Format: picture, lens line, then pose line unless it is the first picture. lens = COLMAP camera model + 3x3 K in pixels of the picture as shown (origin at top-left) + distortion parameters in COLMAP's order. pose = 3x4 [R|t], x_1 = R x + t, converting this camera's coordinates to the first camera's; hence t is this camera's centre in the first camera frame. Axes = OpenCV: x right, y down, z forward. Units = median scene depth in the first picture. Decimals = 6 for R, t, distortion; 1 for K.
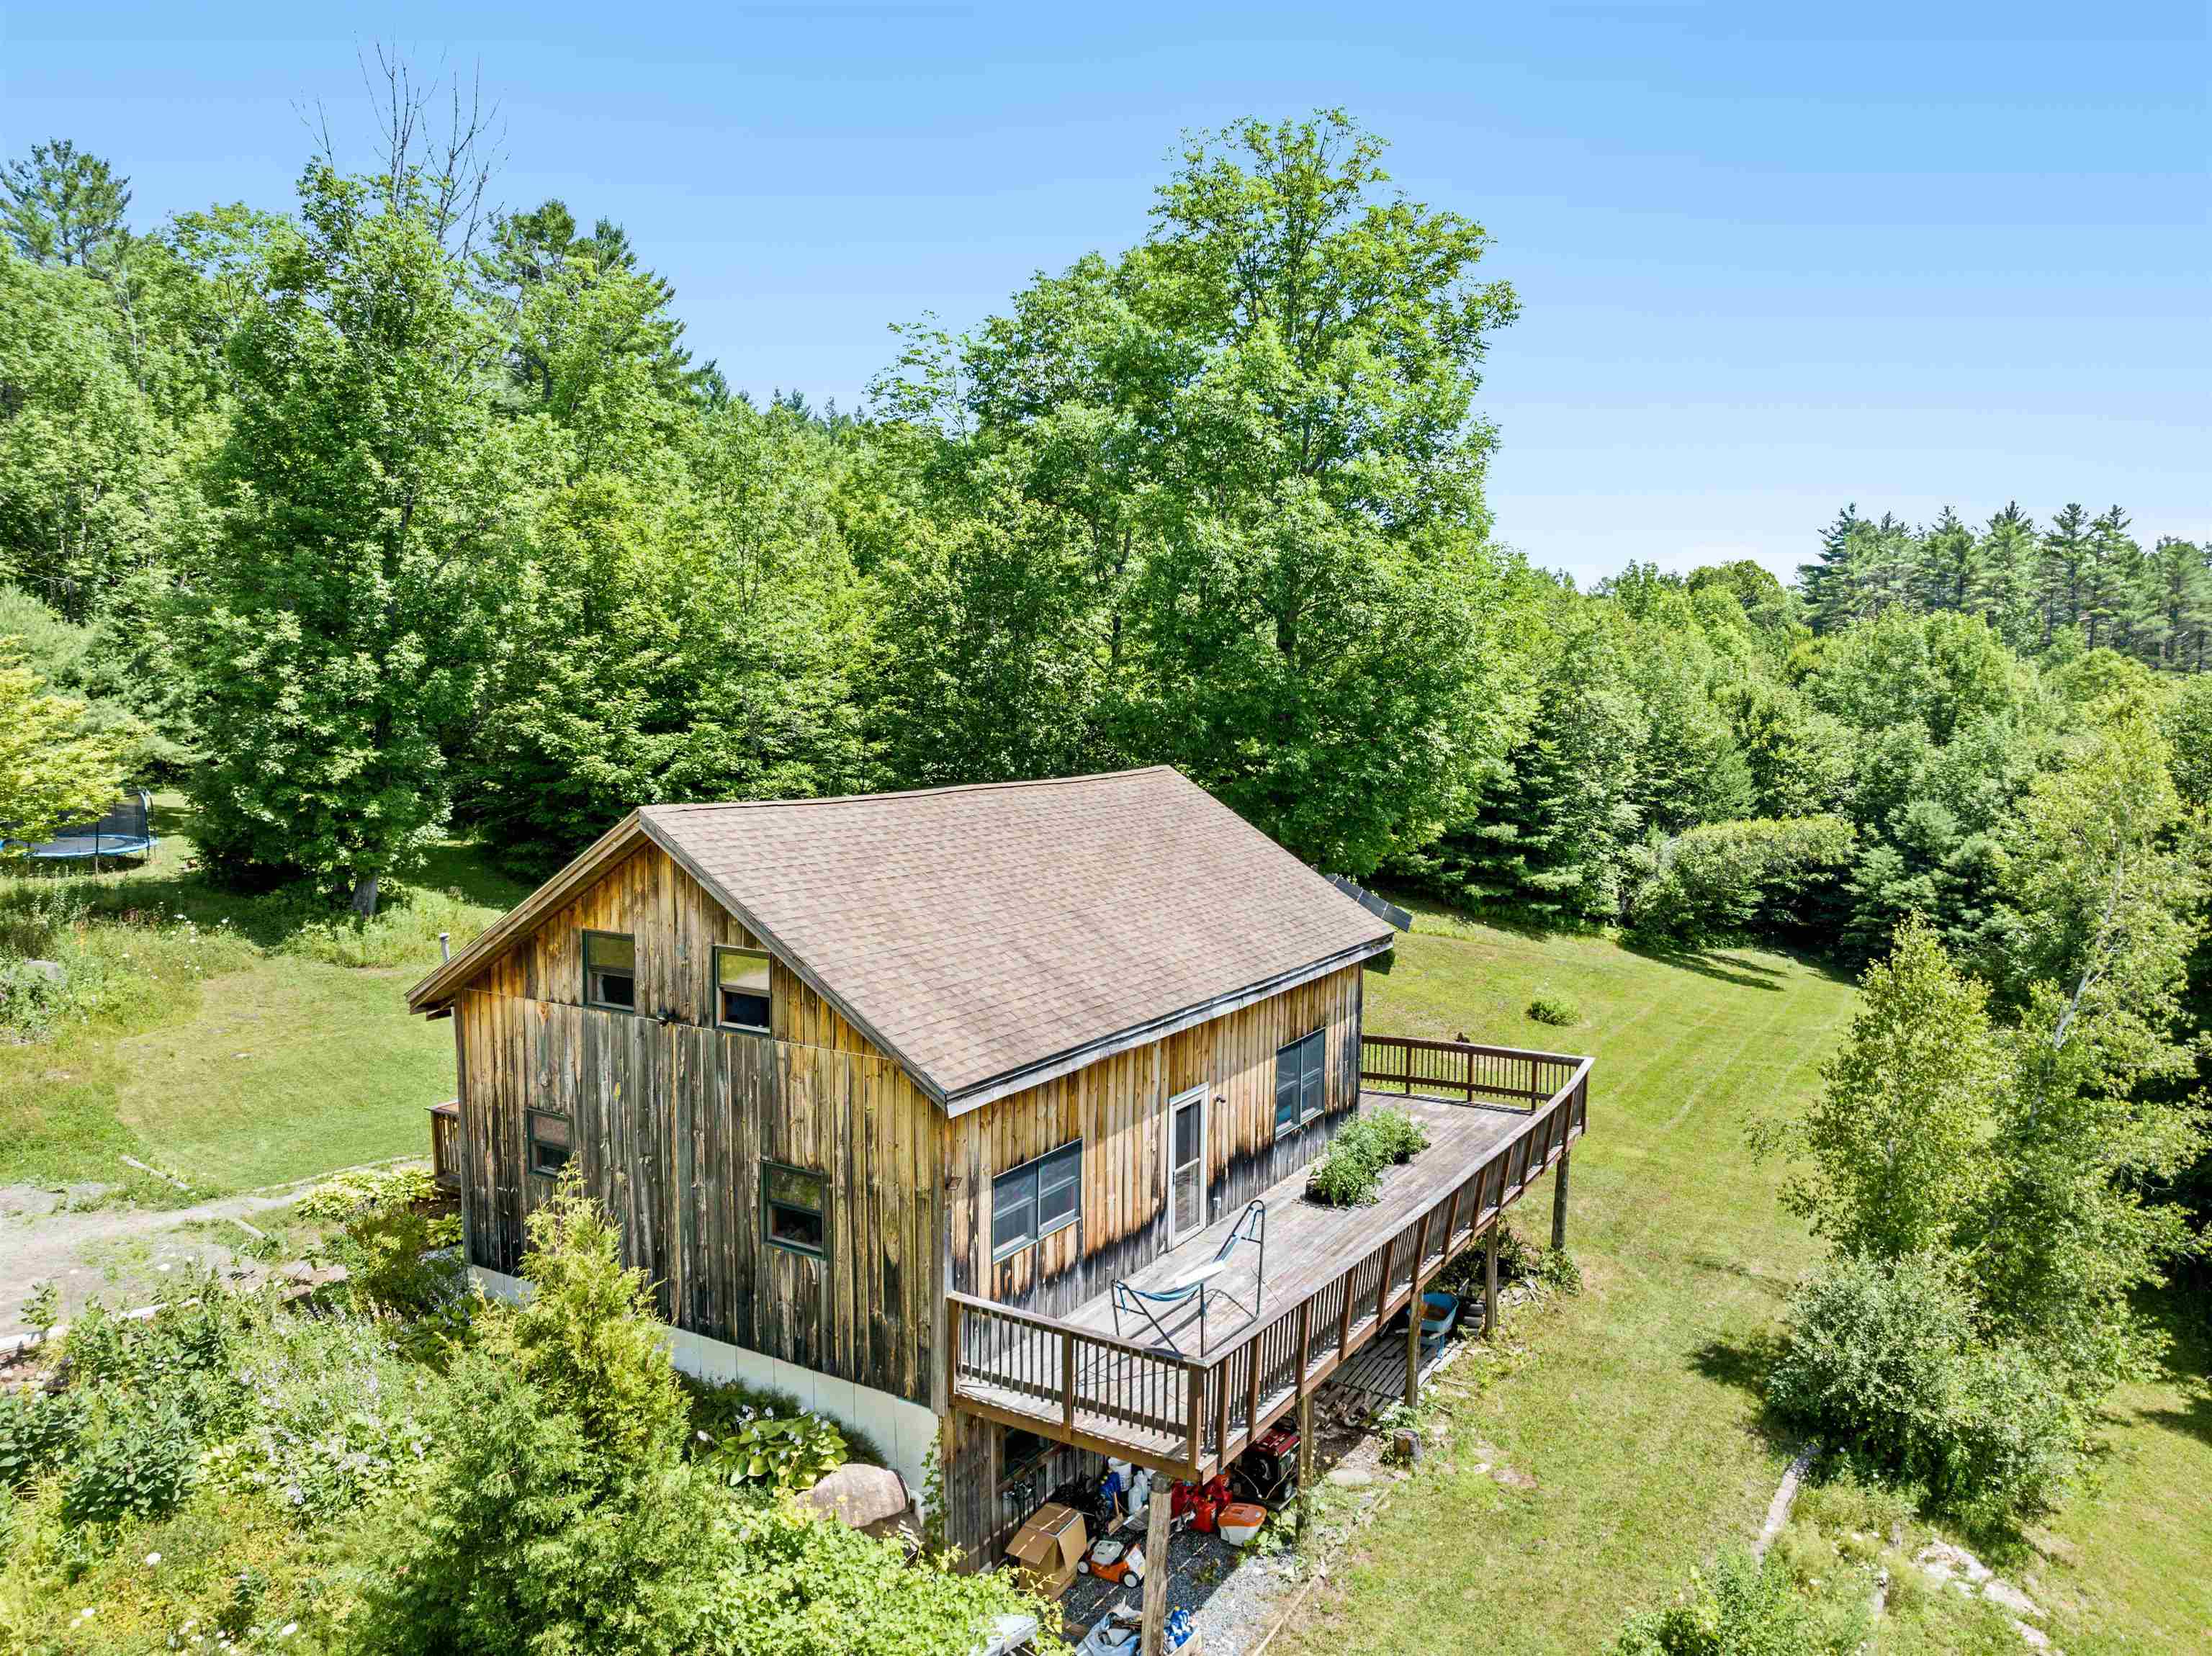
lens RADIAL K [[1547.6, 0, 1101.1], [0, 1547.6, 832.1], [0, 0, 1]] dist [-0.042642, 0.009584]
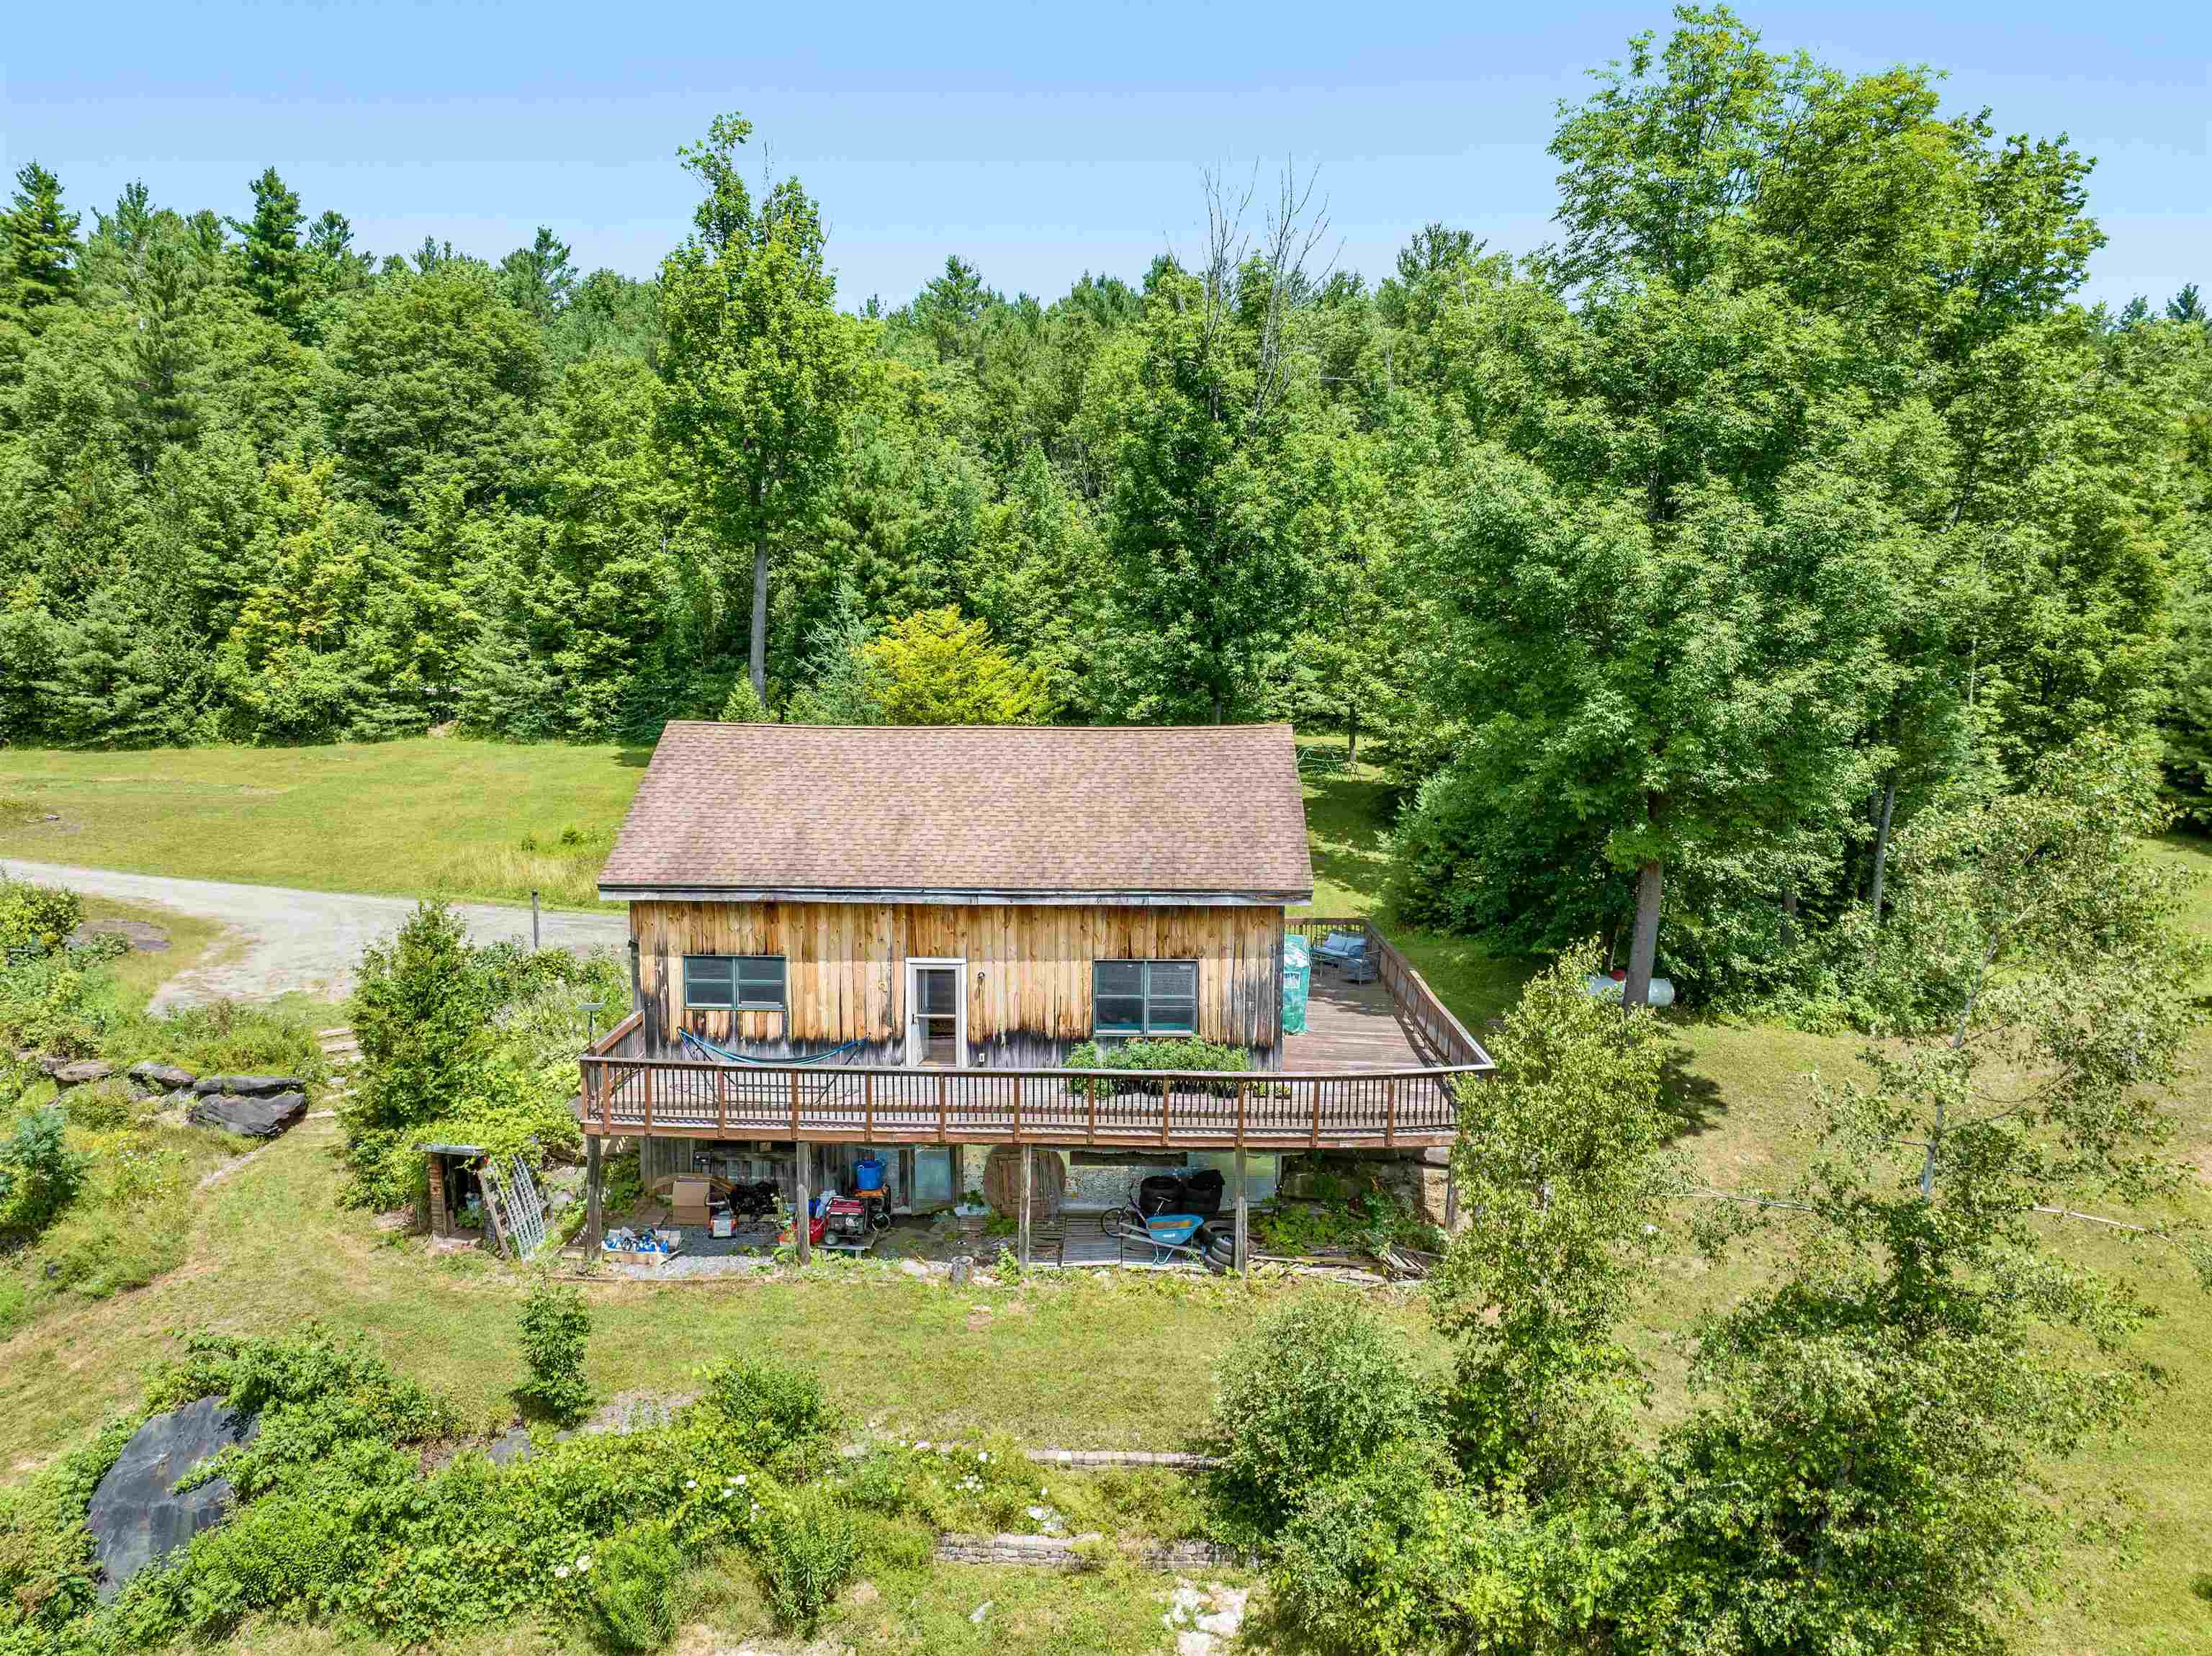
lens RADIAL K [[1547.6, 0, 1103.9], [0, 1547.6, 830.1], [0, 0, 1]] dist [-0.042642, 0.009584]
pose [[0.506826, 0.093174, -0.856998, 1.144901], [-0.079216, 0.994969, 0.061326, -0.031271], [0.858401, 0.036807, 0.511657, 0.405716]]
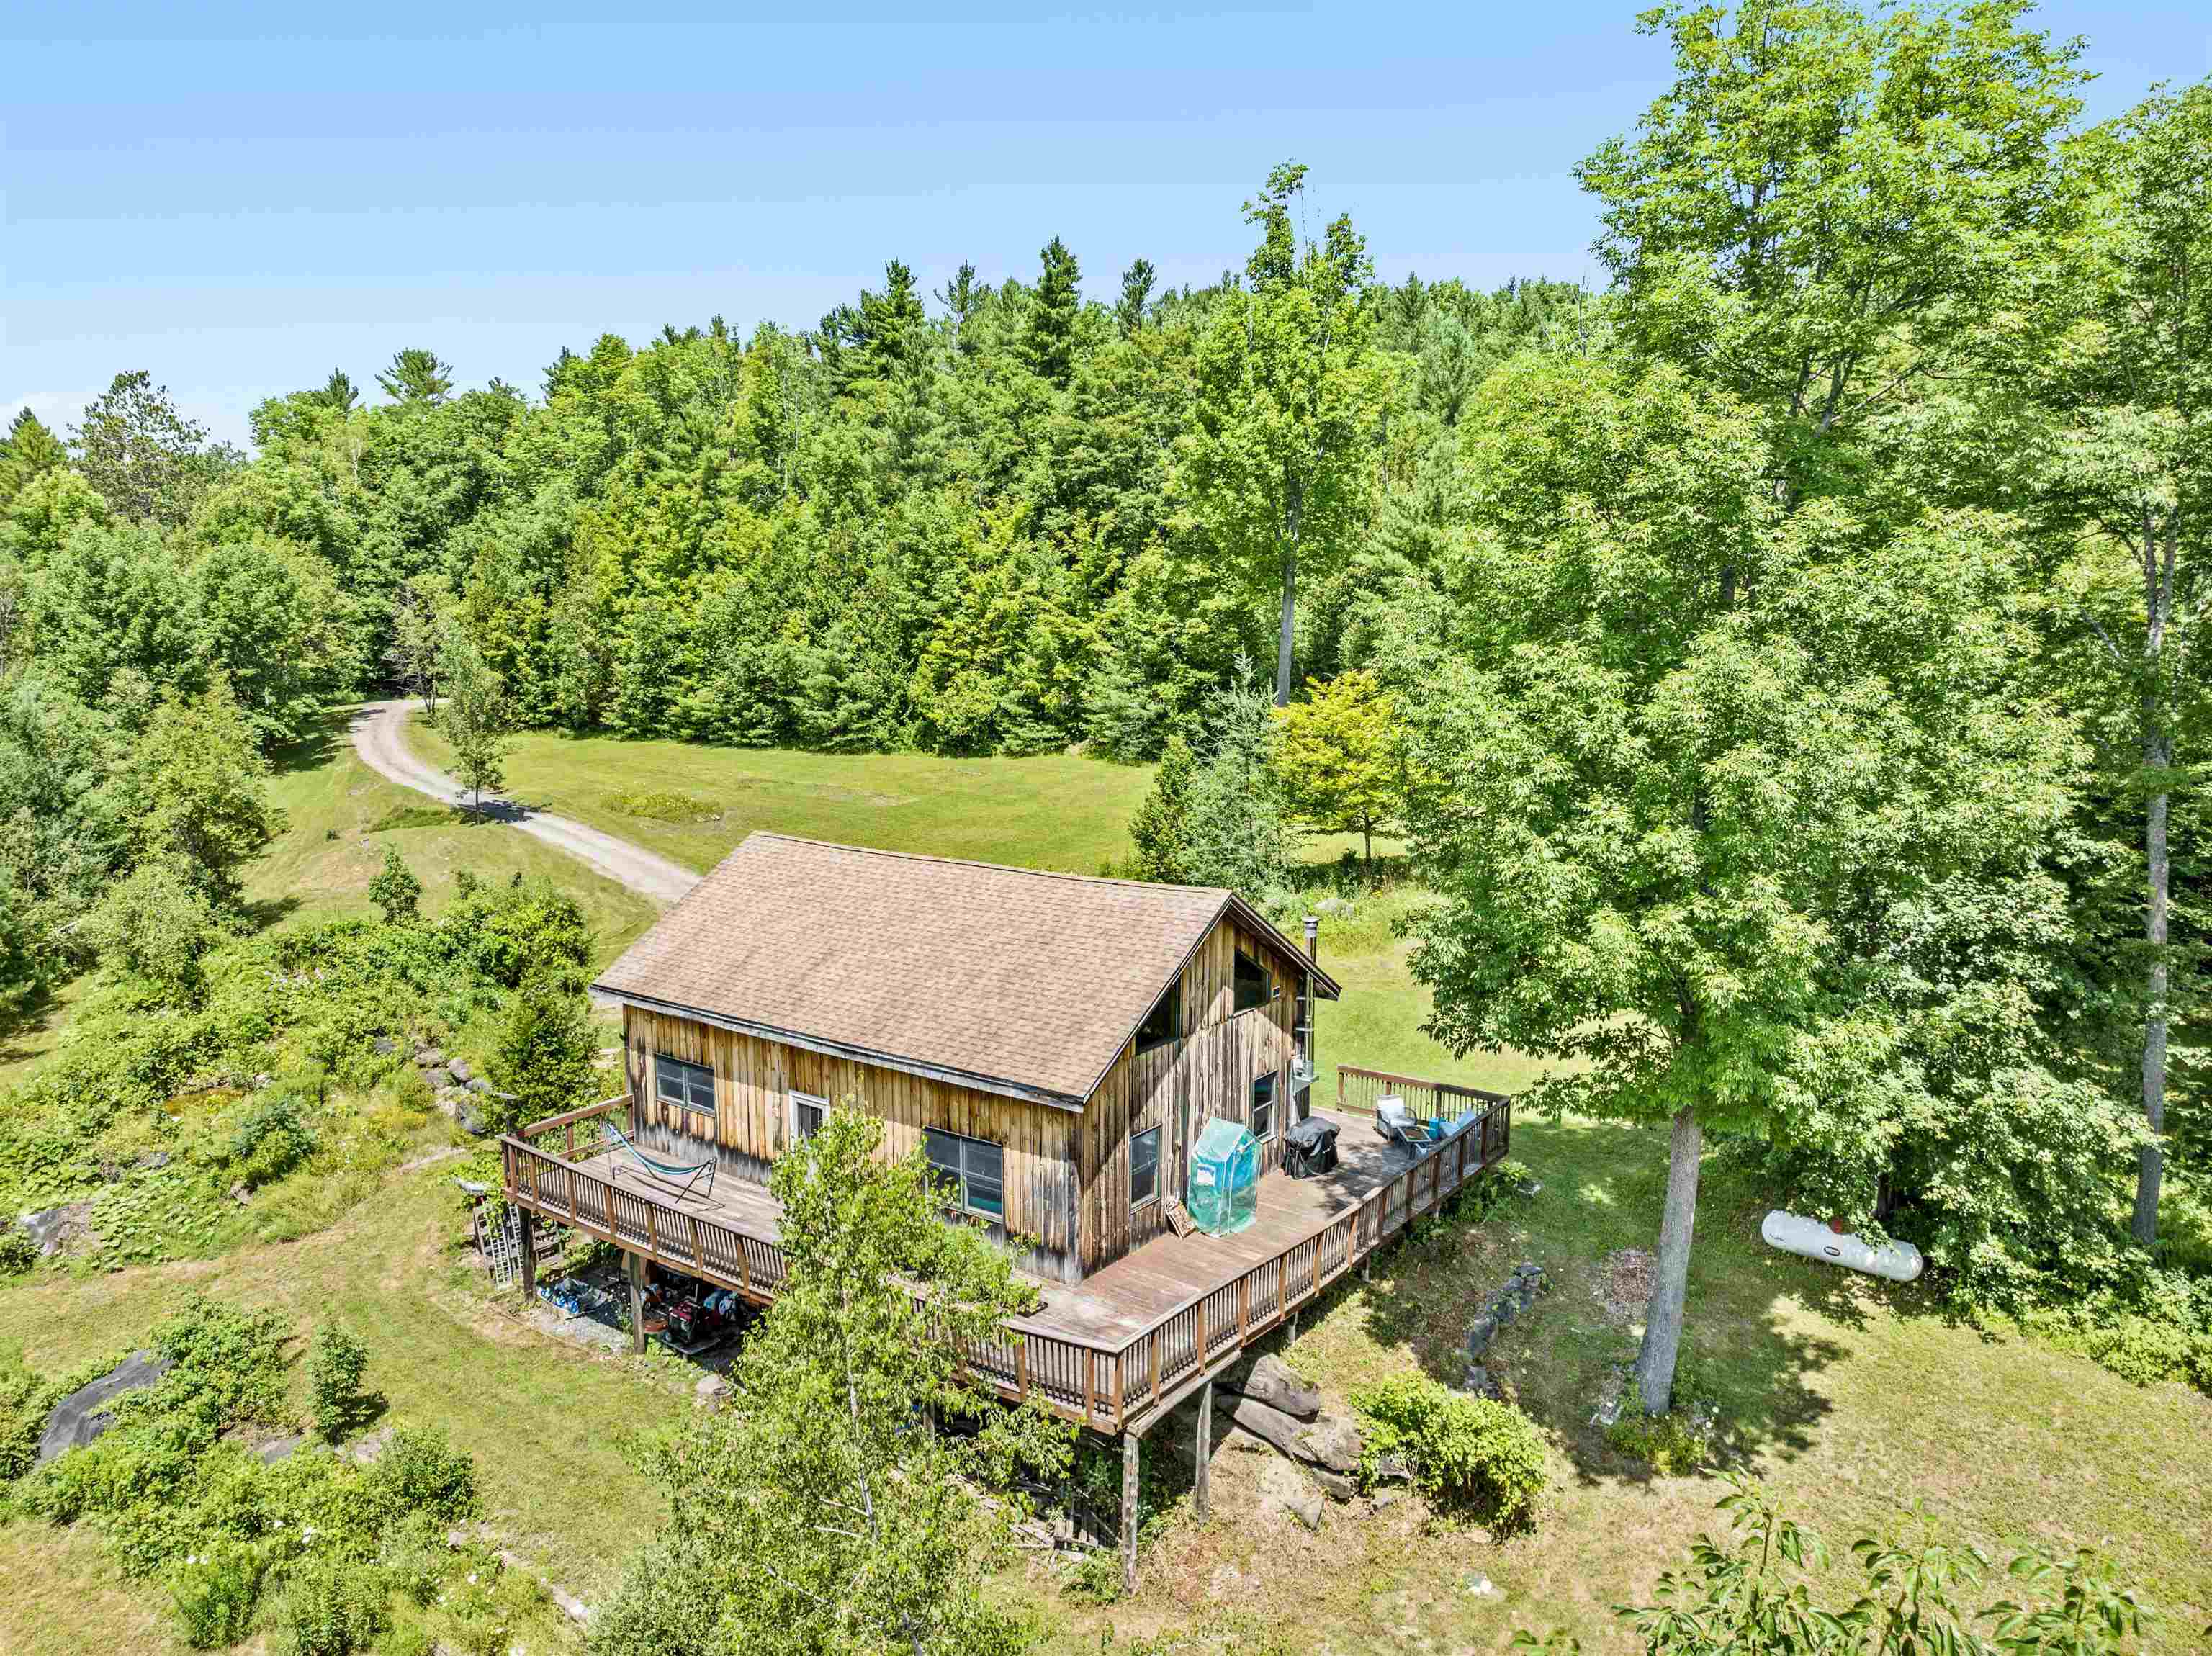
lens RADIAL K [[1547.6, 0, 1087.3], [0, 1547.6, 828.4], [0, 0, 1]] dist [-0.042642, 0.009584]
pose [[-0.082696, 0.128263, -0.988286, 1.259865], [-0.095576, 0.986091, 0.135976, -0.258214], [0.991981, 0.105701, -0.069287, 1.206710]]
